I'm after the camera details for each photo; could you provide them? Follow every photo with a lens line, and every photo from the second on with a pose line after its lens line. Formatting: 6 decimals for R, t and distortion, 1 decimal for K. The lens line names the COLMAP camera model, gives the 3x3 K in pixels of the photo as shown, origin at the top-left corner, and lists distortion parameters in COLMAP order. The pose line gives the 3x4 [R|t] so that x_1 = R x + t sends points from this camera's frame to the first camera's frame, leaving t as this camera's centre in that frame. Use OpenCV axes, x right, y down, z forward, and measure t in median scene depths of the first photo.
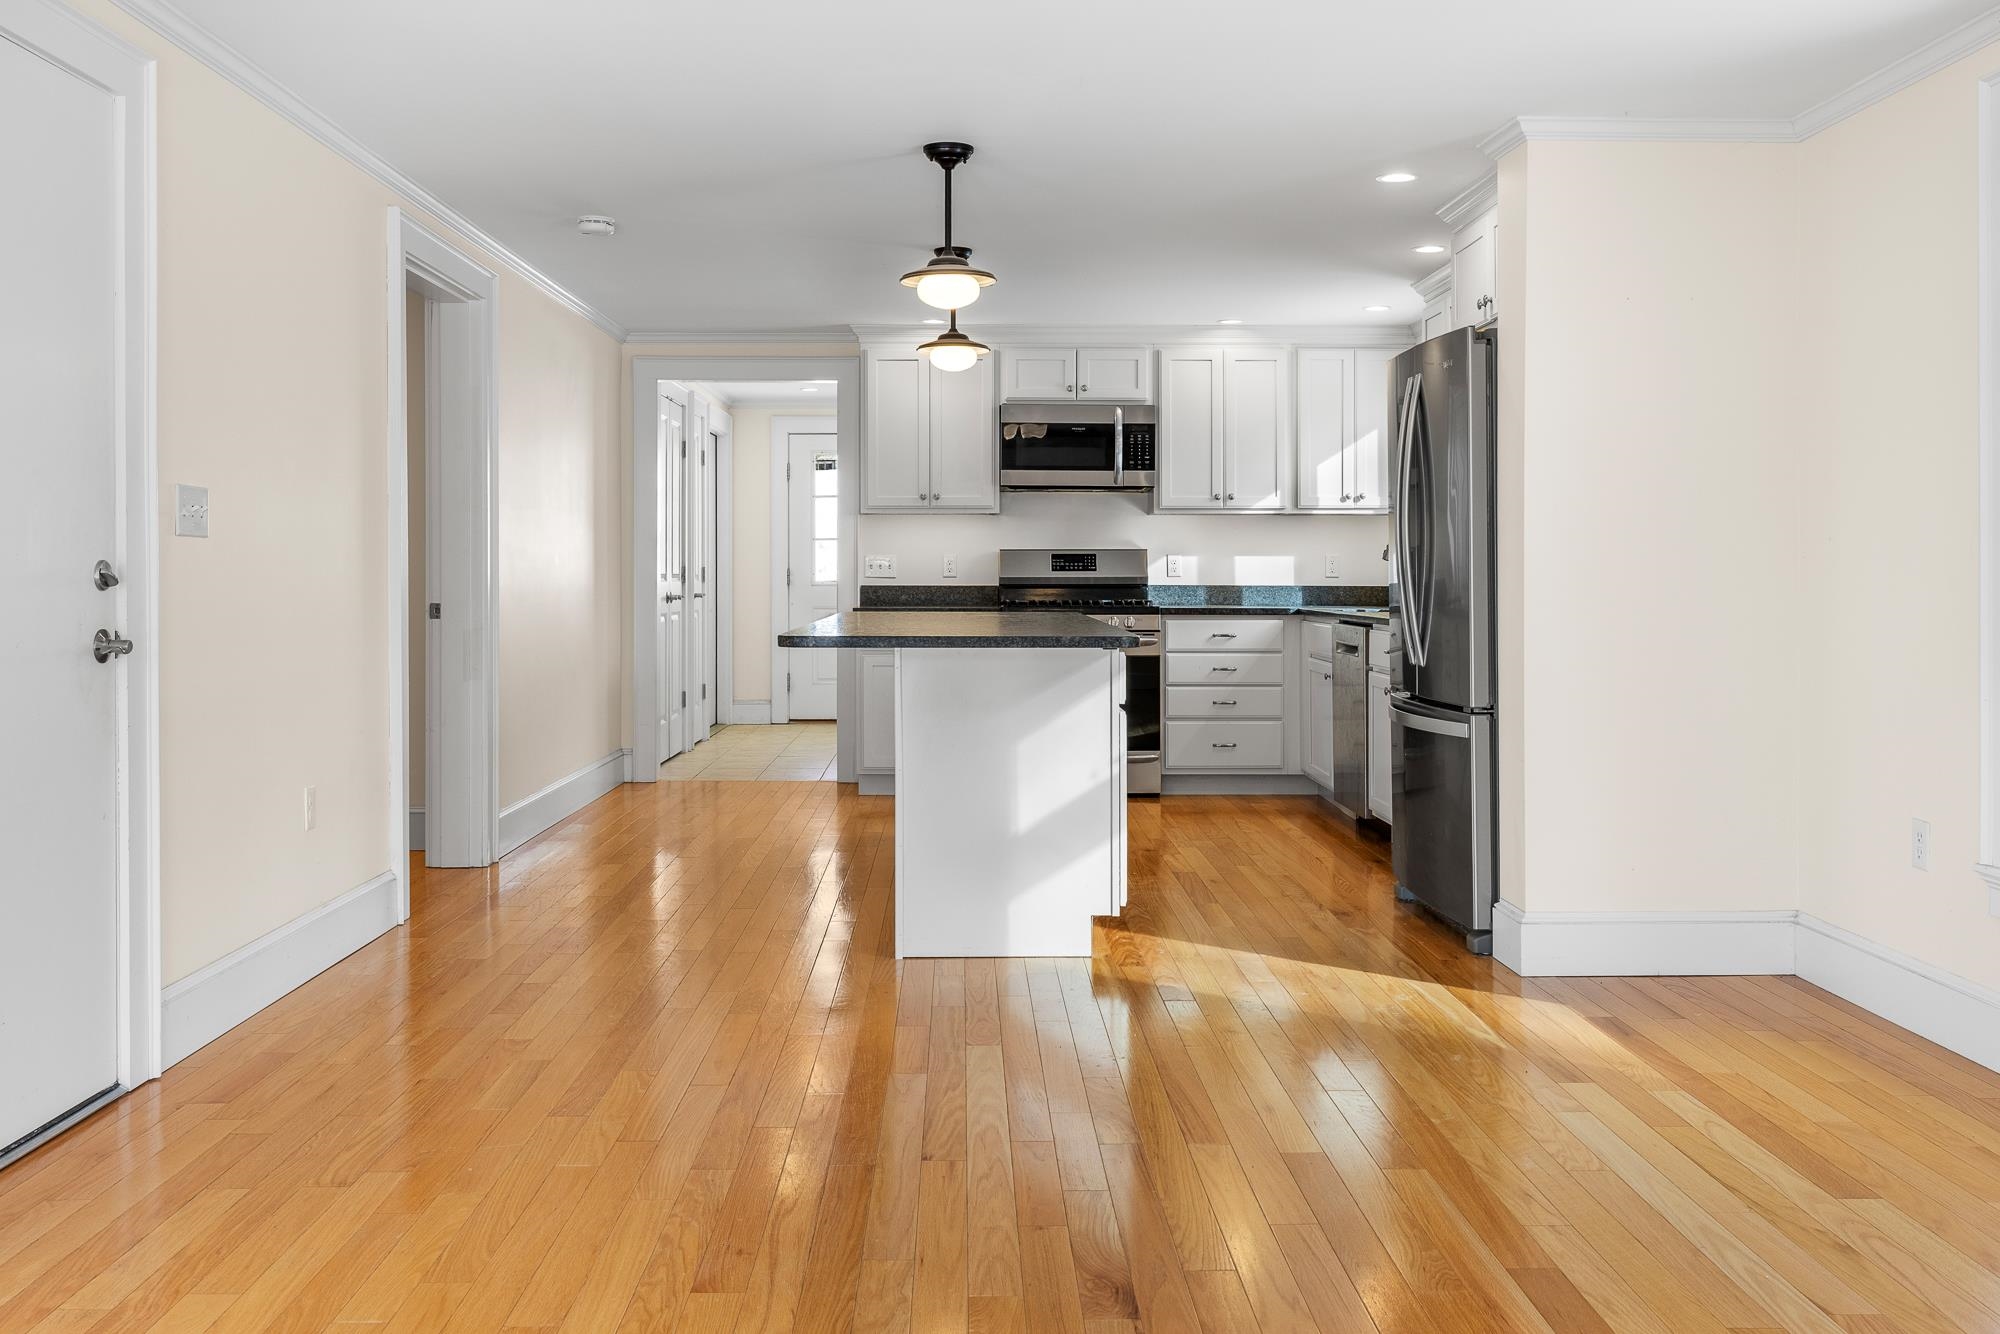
lens RADIAL K [[1769.7, 0, 998.1], [0, 1769.7, 570.2], [0, 0, 1]] dist [0.006885, -0.004648]
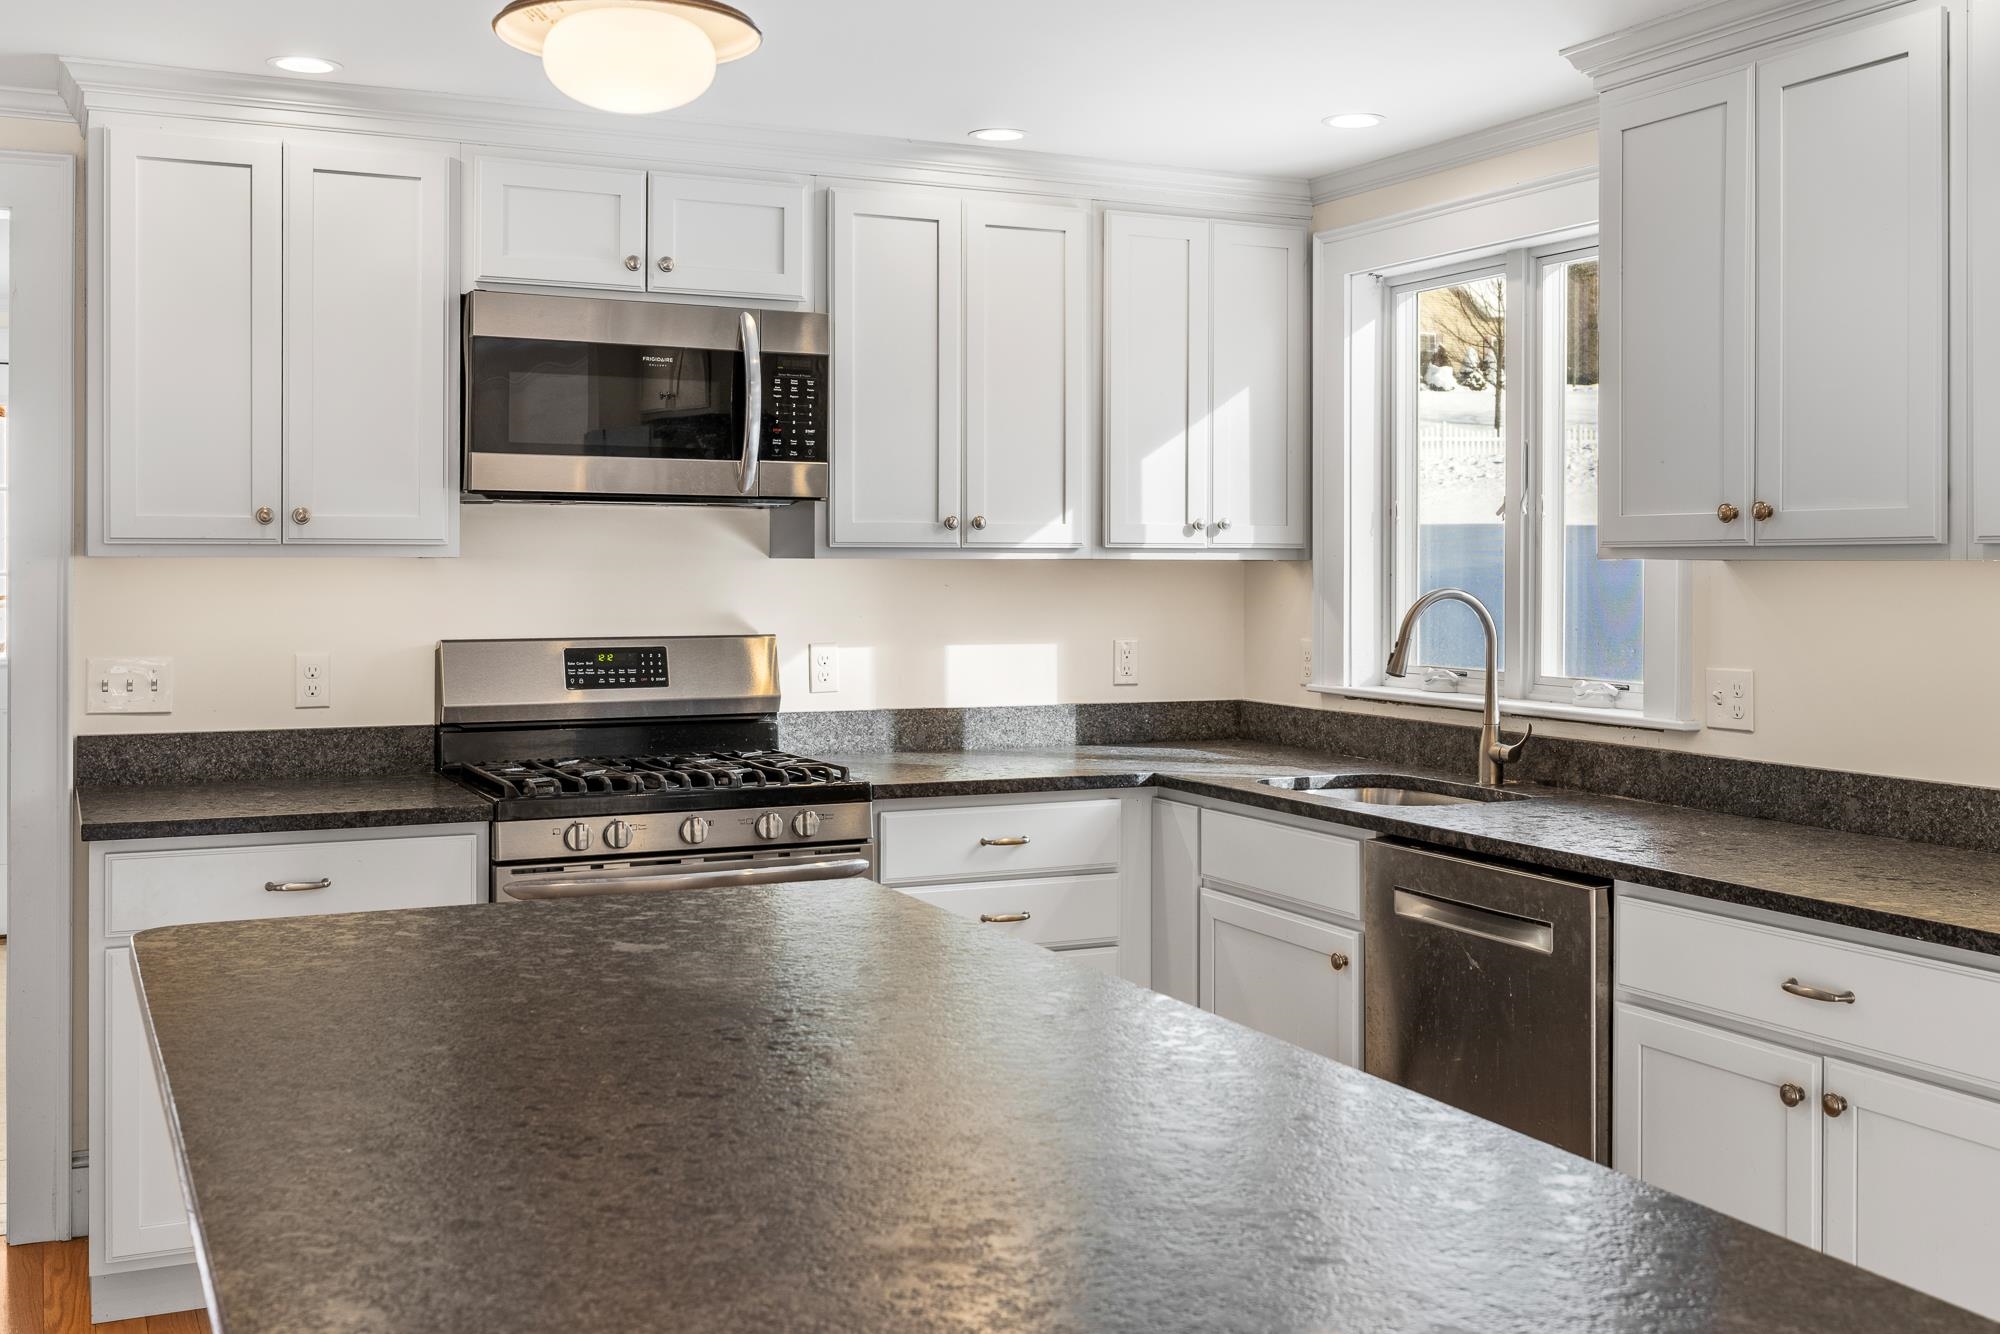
lens RADIAL K [[1989.2, 0, 988.6], [0, 1989.2, 561.3], [0, 0, 1]] dist [0.001156, 0.000000]
pose [[0.911423, 0.001626, 0.411468, -0.077184], [-0.002115, 0.999997, 0.000734, -0.031867], [-0.411466, -0.001539, 0.911424, 0.529462]]
